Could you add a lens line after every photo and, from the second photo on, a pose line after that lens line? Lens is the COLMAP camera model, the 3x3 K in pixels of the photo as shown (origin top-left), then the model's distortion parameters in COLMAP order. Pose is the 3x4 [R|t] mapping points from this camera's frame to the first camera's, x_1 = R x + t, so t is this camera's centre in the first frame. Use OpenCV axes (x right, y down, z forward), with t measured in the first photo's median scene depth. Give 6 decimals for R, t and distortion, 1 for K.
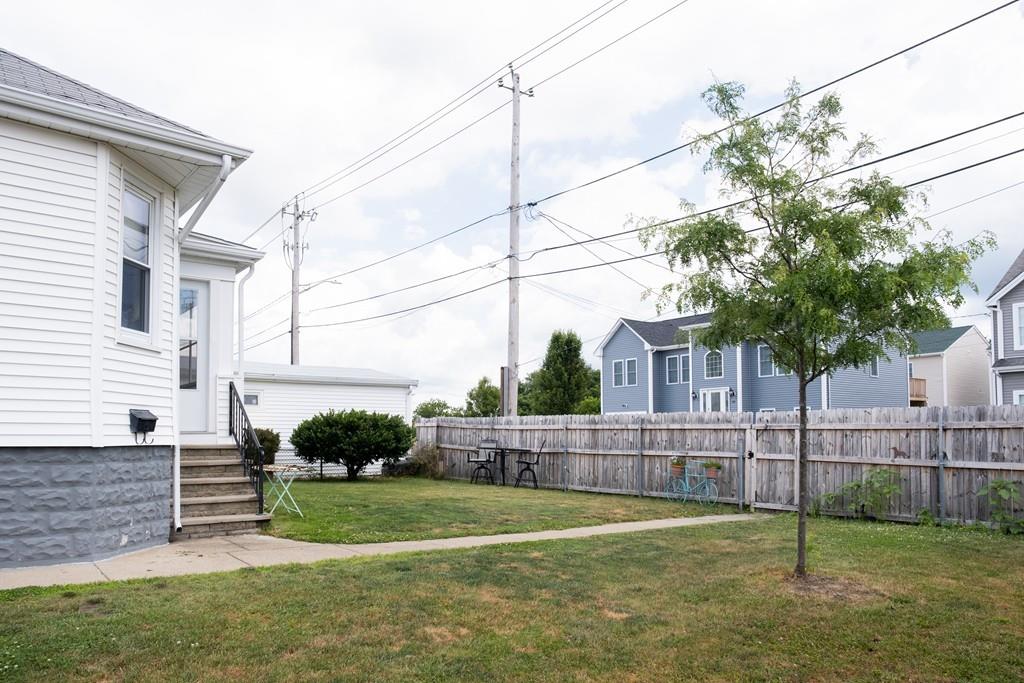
lens RADIAL K [[726.6, 0, 510.4], [0, 726.6, 346.1], [0, 0, 1]] dist [-0.022845, 0.003524]
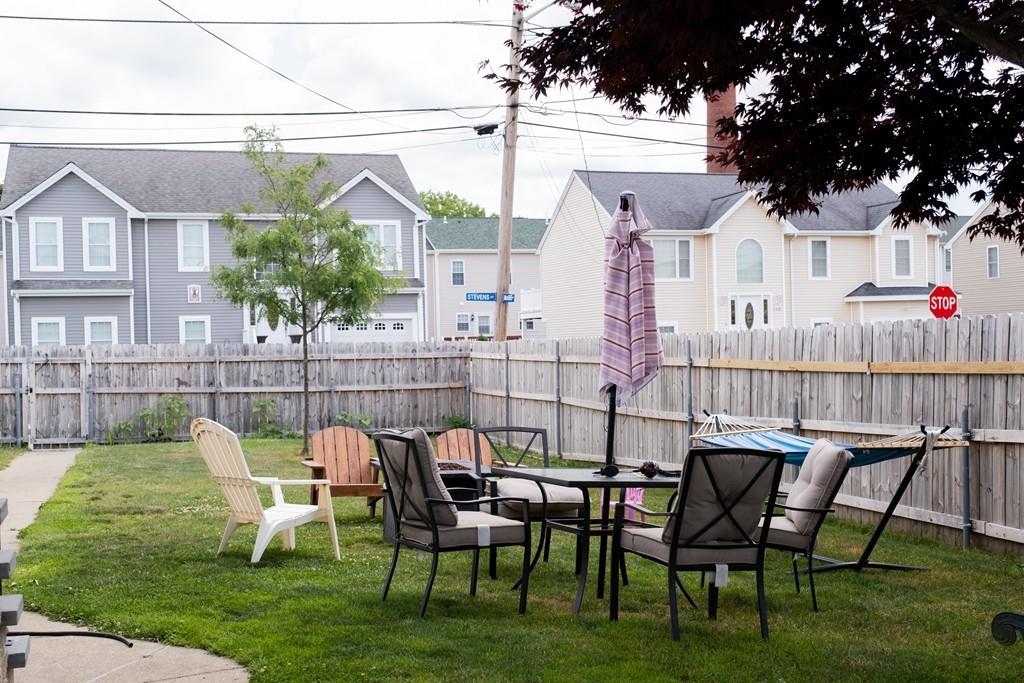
lens RADIAL K [[1280.5, 0, 522.3], [0, 1280.5, 364.3], [0, 0, 1]] dist [0.014968, 0.000000]
pose [[0.335579, -0.011921, 0.941937, -1.157048], [-0.099662, 0.993859, 0.048085, -0.033211], [-0.936725, -0.110012, 0.332330, -0.184436]]
